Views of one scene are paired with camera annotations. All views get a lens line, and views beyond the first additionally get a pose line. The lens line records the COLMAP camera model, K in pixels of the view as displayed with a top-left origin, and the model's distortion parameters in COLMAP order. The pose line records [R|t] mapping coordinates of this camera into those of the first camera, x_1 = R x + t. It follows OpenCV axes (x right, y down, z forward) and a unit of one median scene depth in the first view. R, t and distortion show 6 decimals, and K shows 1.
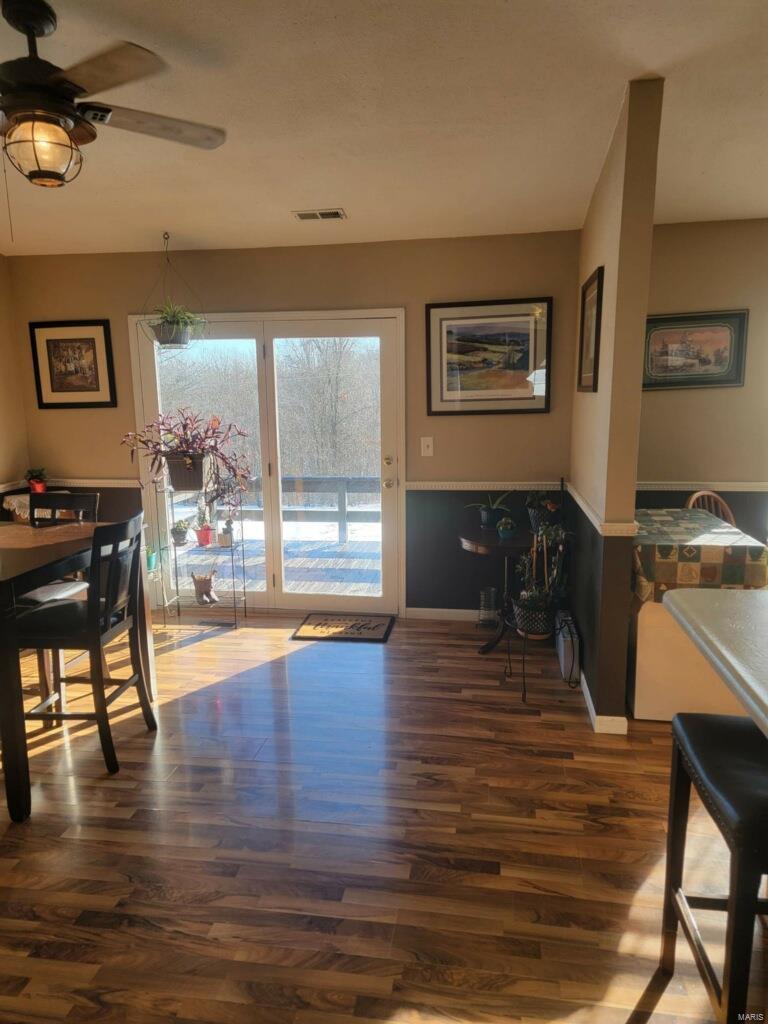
lens RADIAL K [[703.1, 0, 372.2], [0, 703.1, 523.5], [0, 0, 1]] dist [0.090698, -0.079959]
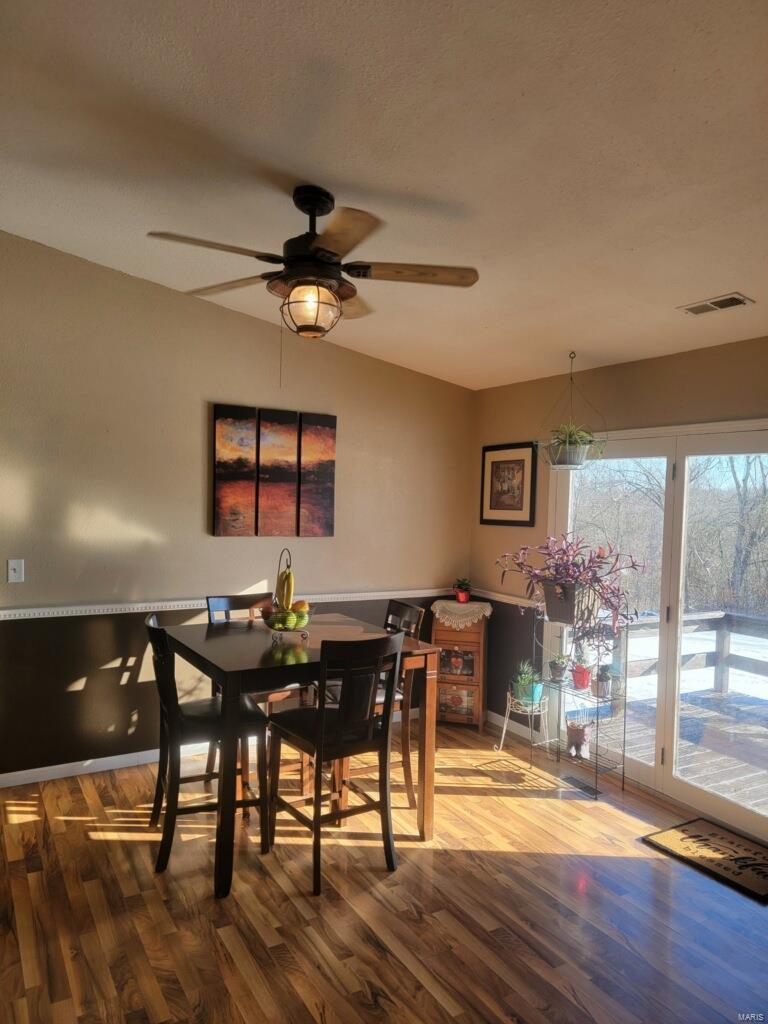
lens RADIAL K [[703.1, 0, 372.2], [0, 703.1, 523.5], [0, 0, 1]] dist [0.090698, -0.079959]
pose [[0.632185, 0.062026, -0.772331, 0.267968], [-0.179137, 0.981485, -0.067808, -0.064148], [0.753825, 0.181220, 0.631591, 0.221370]]
